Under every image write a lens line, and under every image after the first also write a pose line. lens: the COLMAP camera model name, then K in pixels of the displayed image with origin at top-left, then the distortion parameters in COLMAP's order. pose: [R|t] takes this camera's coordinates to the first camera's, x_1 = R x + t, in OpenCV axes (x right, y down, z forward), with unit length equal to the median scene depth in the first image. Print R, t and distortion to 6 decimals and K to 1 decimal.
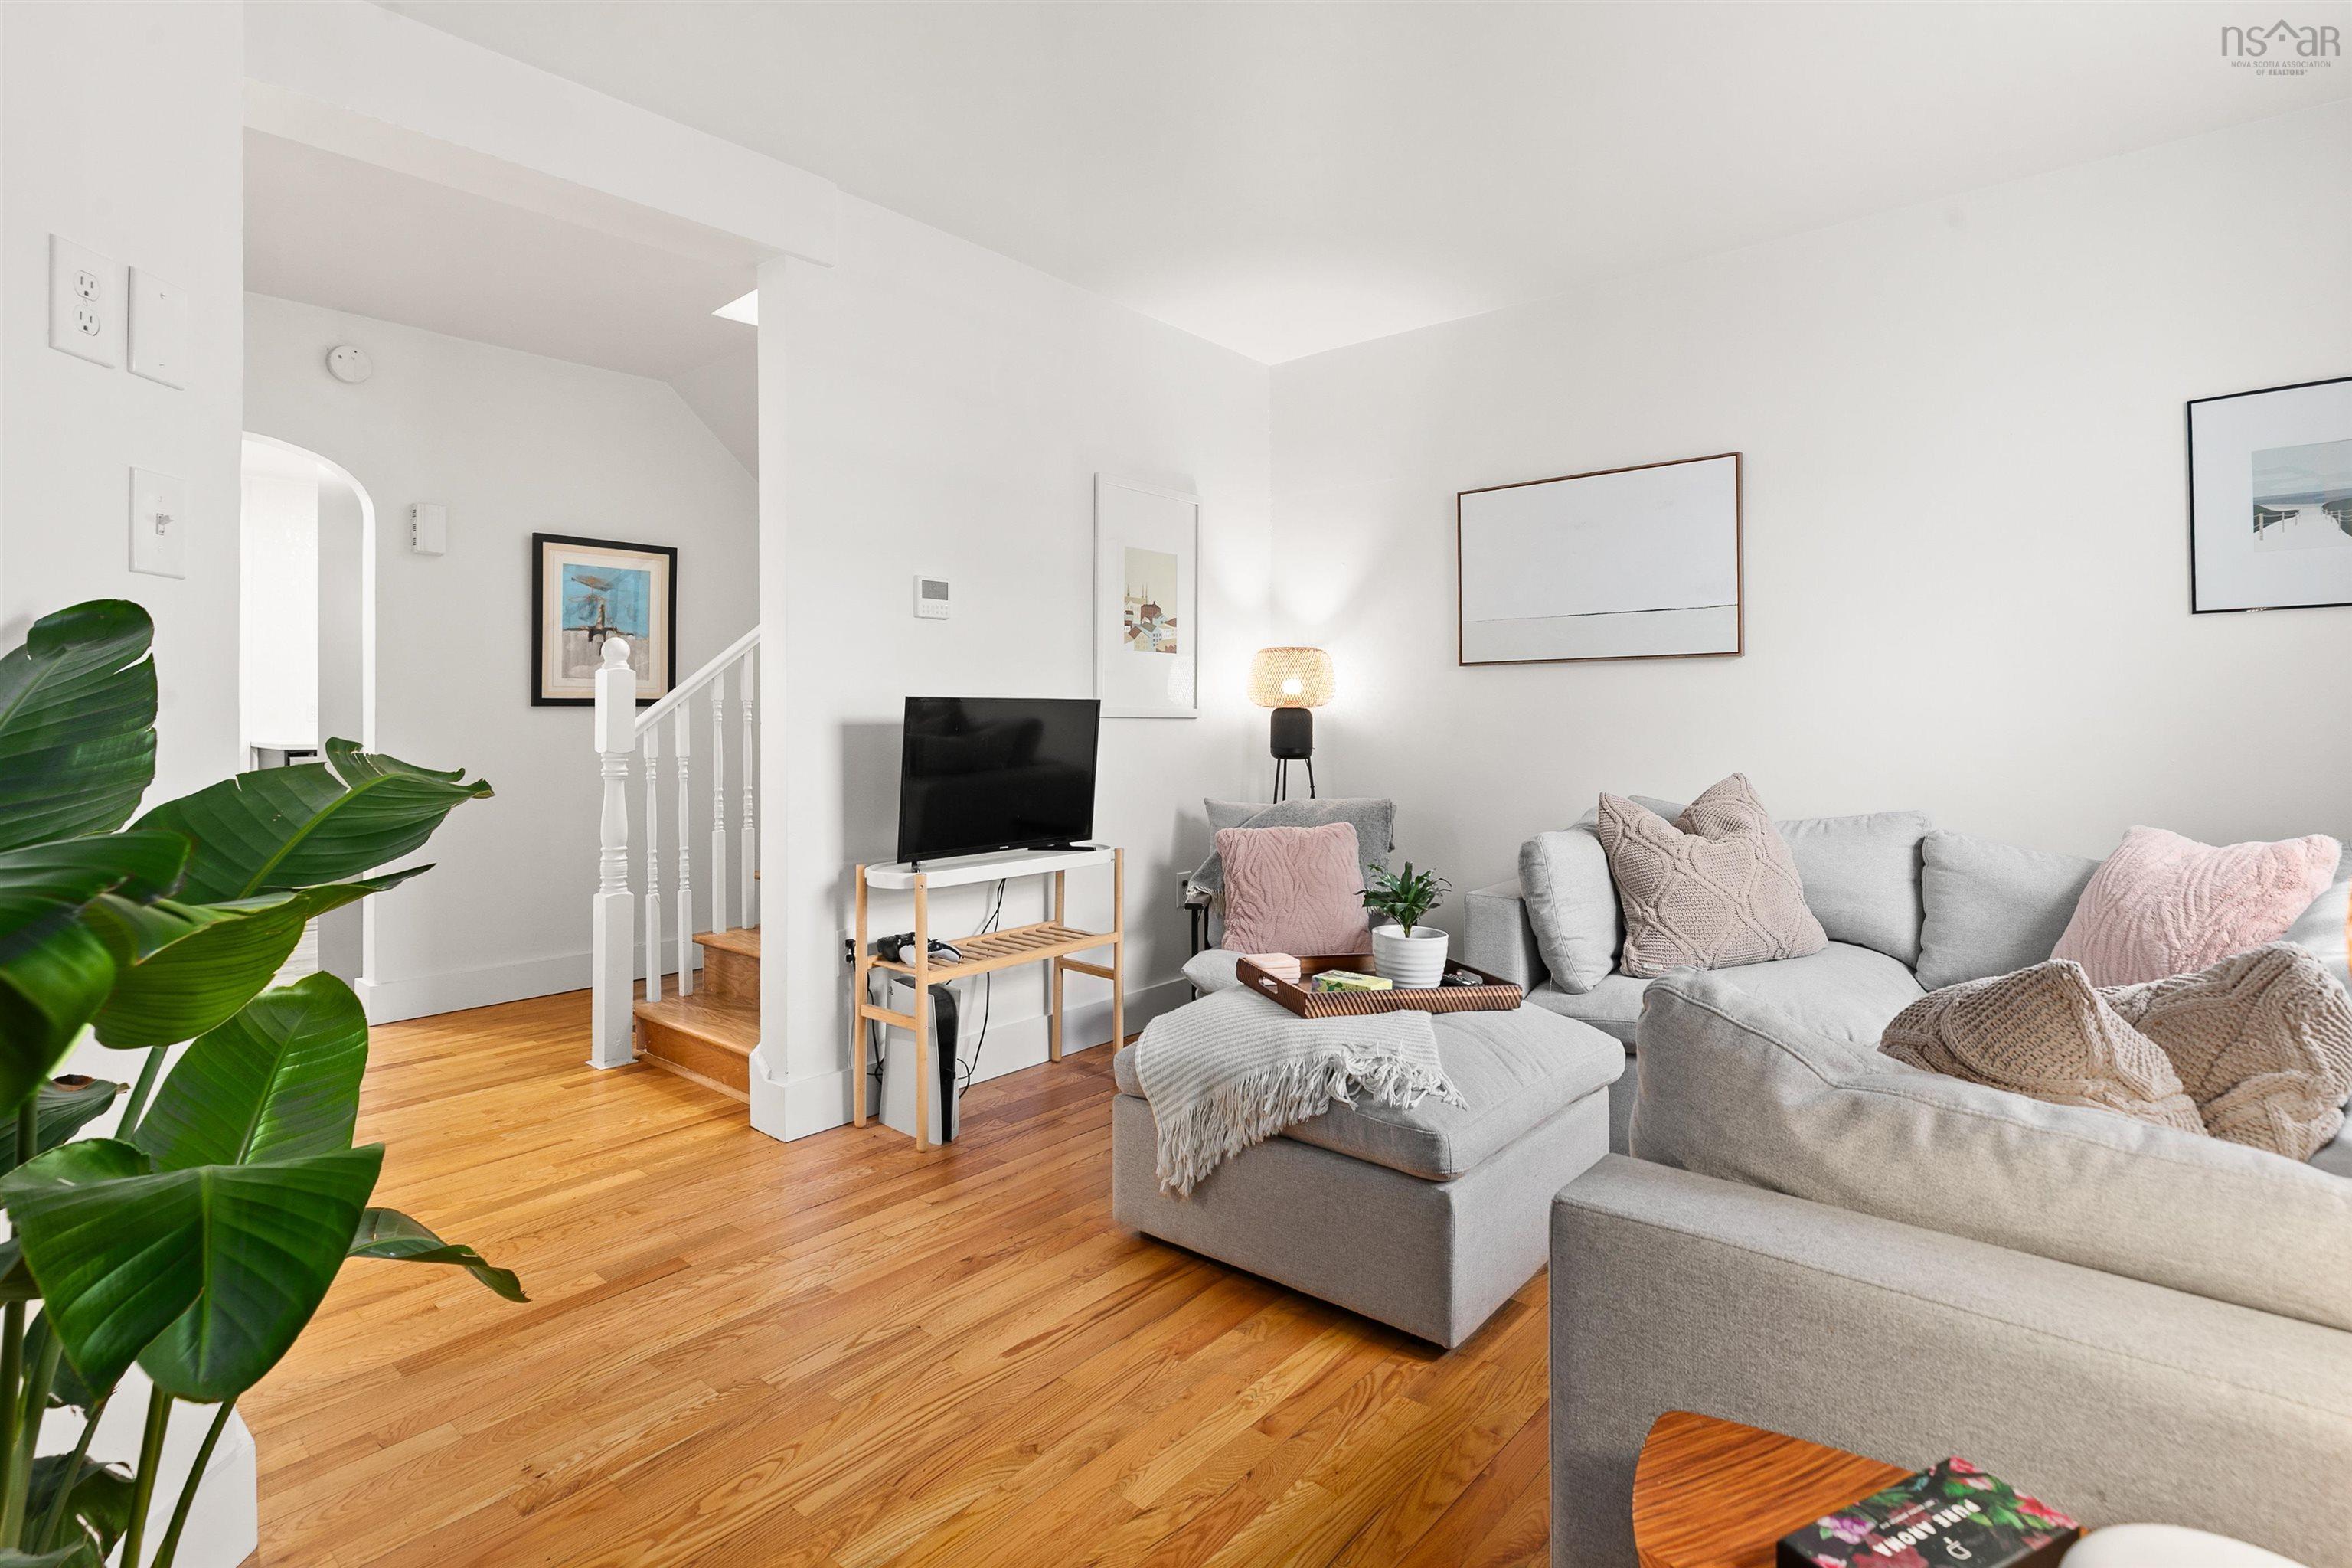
lens RADIAL K [[1150.8, 0, 1135.8], [0, 1150.8, 716.4], [0, 0, 1]] dist [-0.001483, 0.001425]
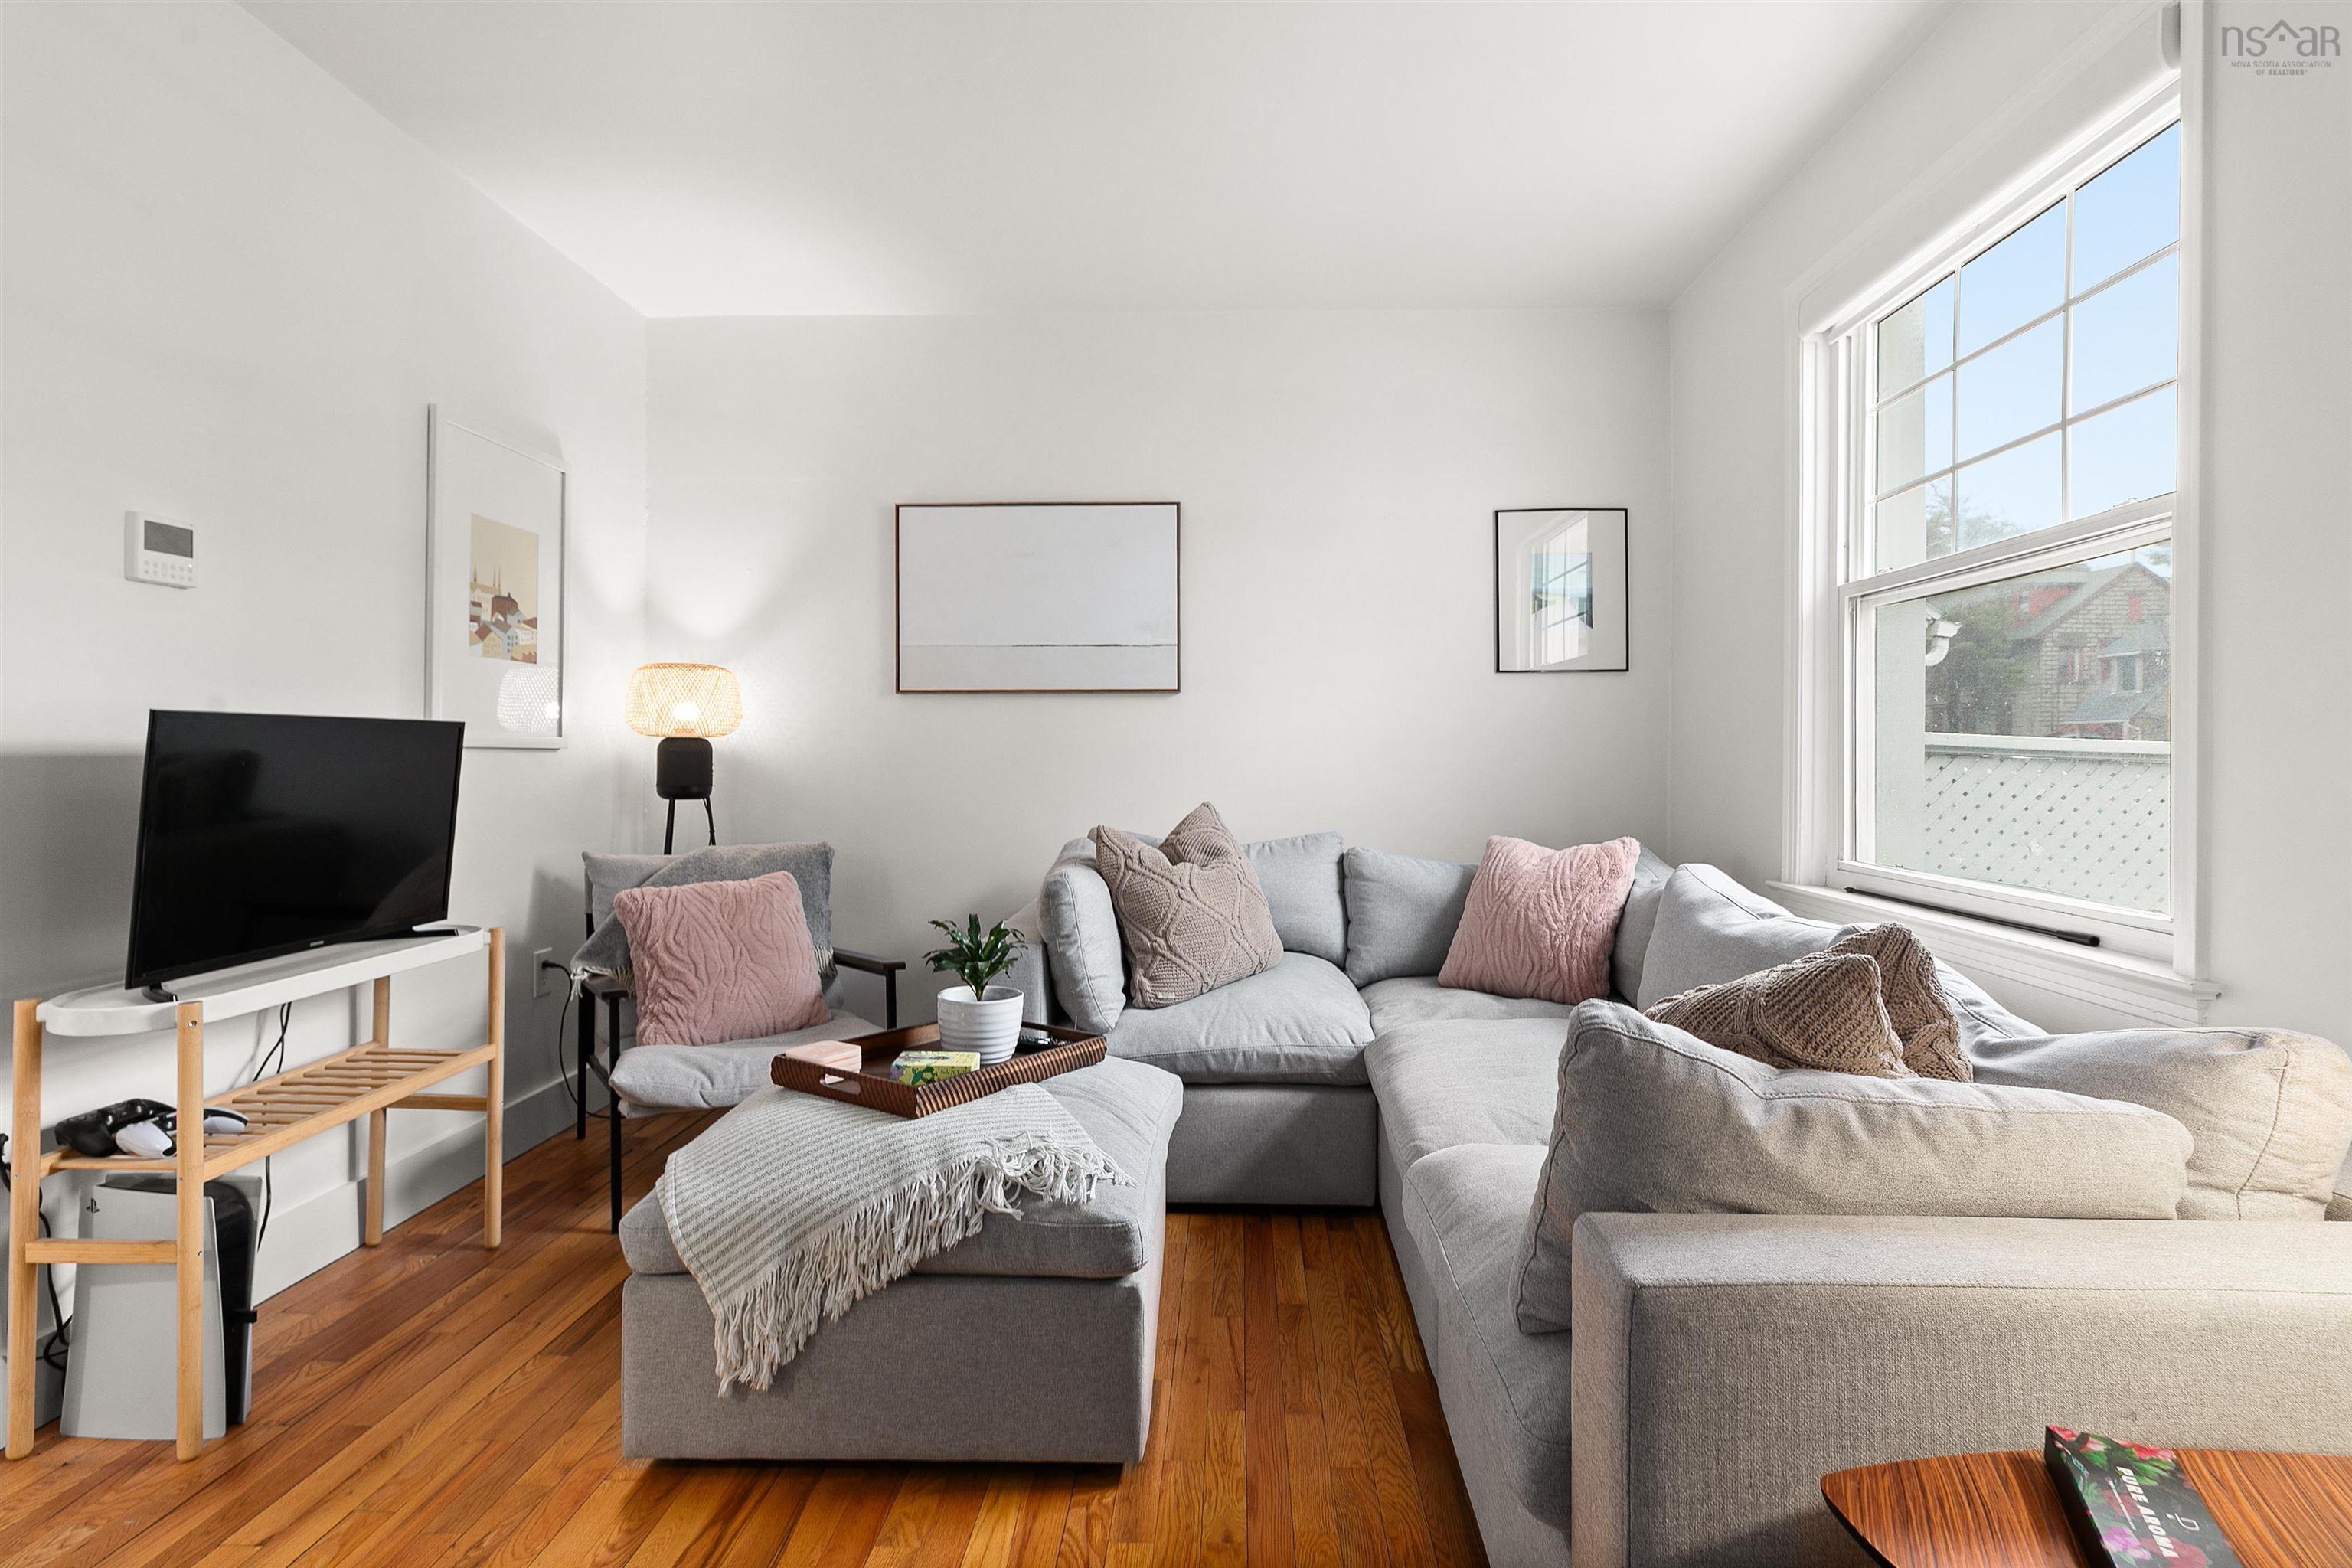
lens RADIAL K [[1150.8, 0, 1190.5], [0, 1150.8, 751.0], [0, 0, 1]] dist [-0.001483, 0.001425]
pose [[0.765257, 0.003781, 0.643714, -0.177633], [-0.004493, 0.999990, -0.000533, 0.002391], [-0.643710, -0.002484, 0.765266, 0.200113]]
